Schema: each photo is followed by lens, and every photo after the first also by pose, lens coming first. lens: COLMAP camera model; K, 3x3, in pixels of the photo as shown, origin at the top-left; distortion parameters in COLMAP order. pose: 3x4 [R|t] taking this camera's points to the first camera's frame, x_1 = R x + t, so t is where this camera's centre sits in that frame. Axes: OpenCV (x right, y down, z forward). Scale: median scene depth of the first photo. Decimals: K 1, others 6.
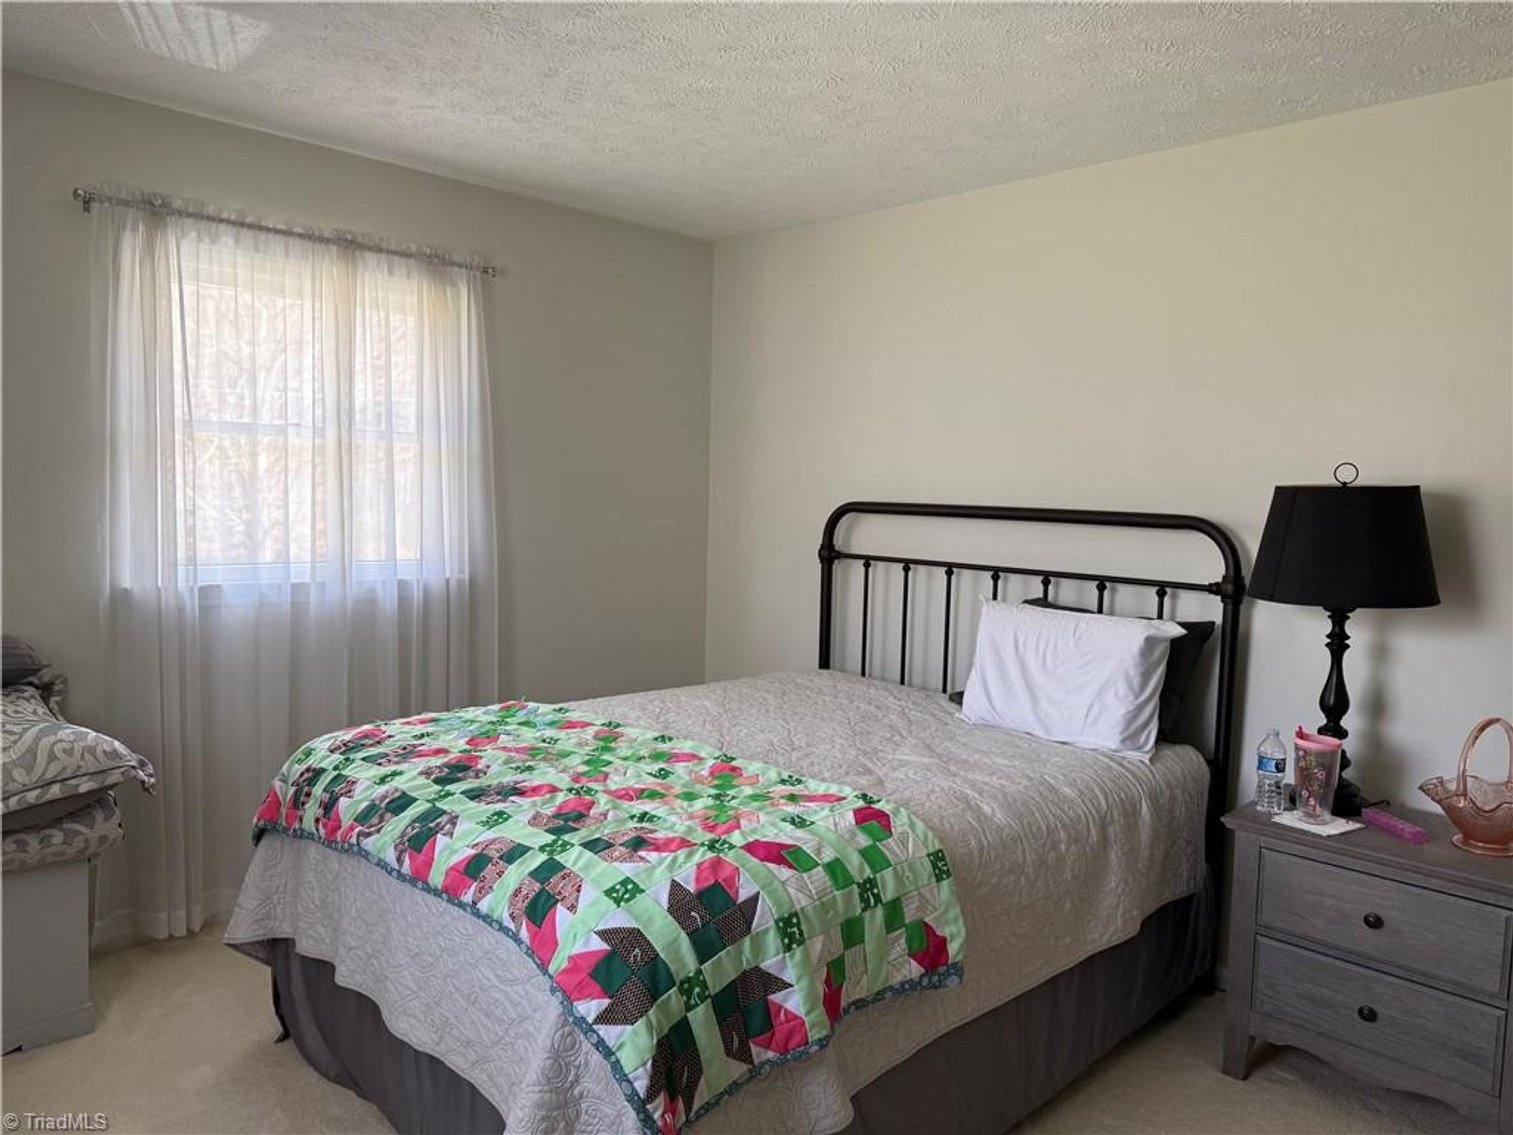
lens RADIAL K [[1061.4, 0, 758.0], [0, 1061.4, 573.6], [0, 0, 1]] dist [0.046334, -0.053635]
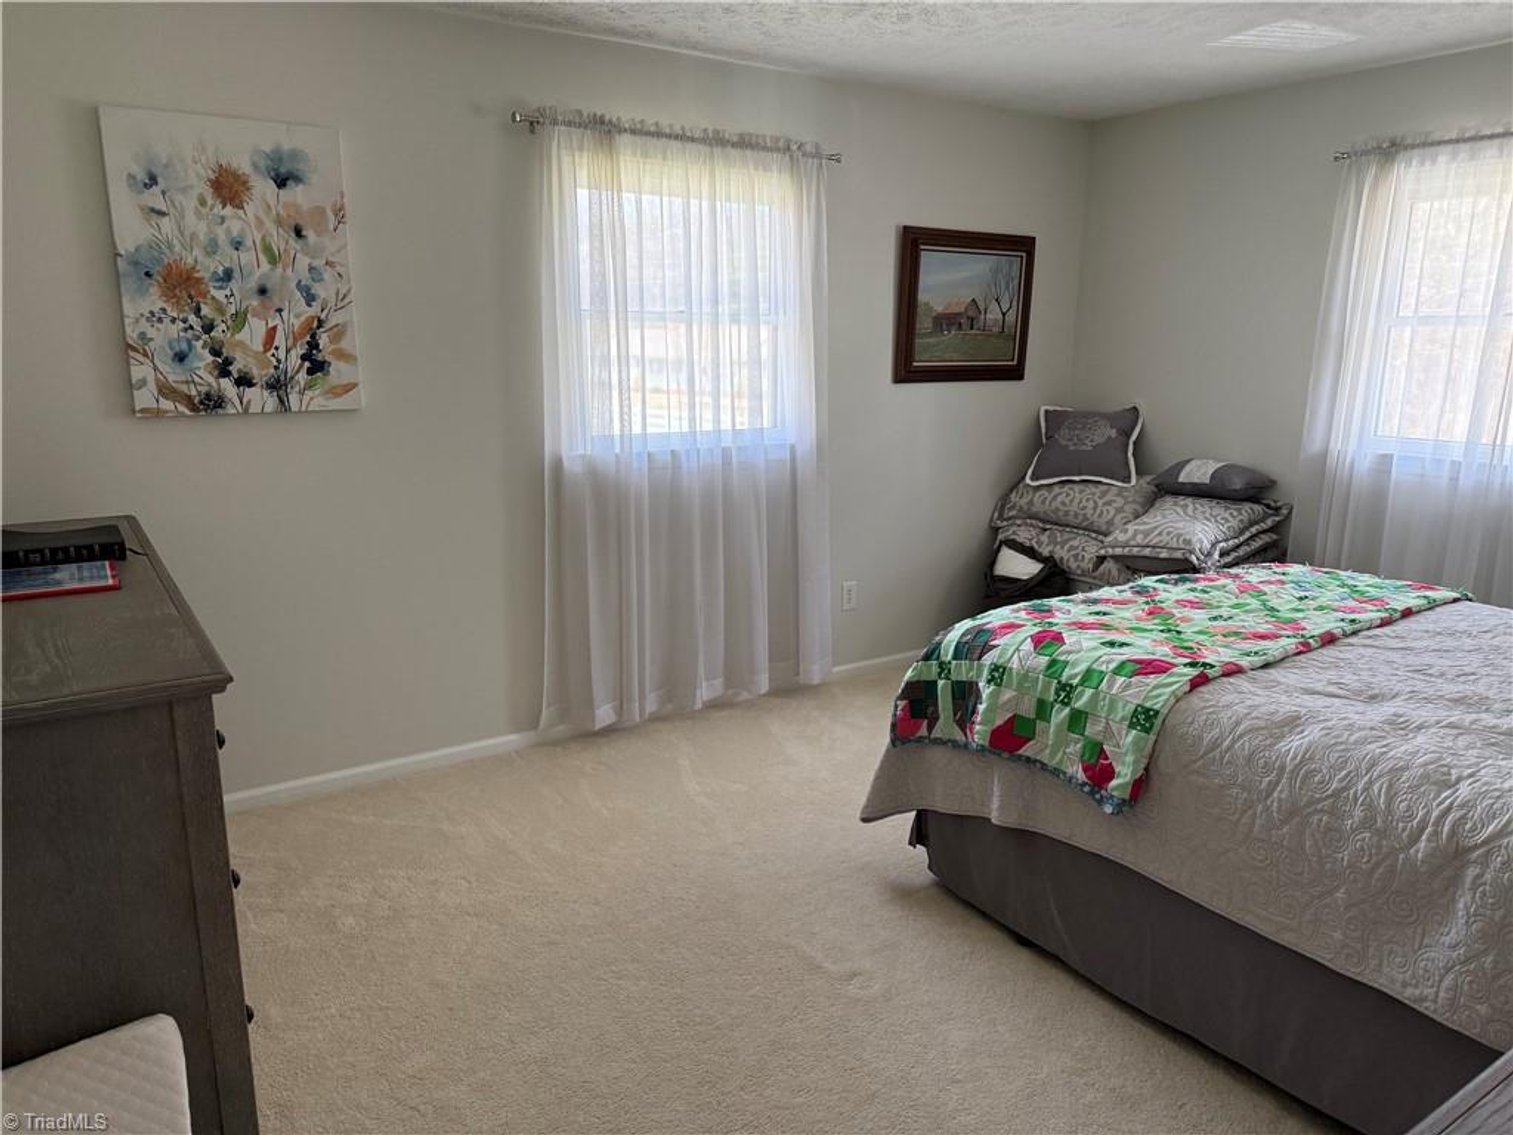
lens RADIAL K [[1061.4, 0, 757.6], [0, 1061.4, 567.8], [0, 0, 1]] dist [0.046334, -0.053635]
pose [[-0.169890, 0.182078, -0.968496, 1.353704], [-0.091909, 0.975572, 0.199530, -0.066011], [0.981168, 0.122912, -0.149006, 0.799081]]
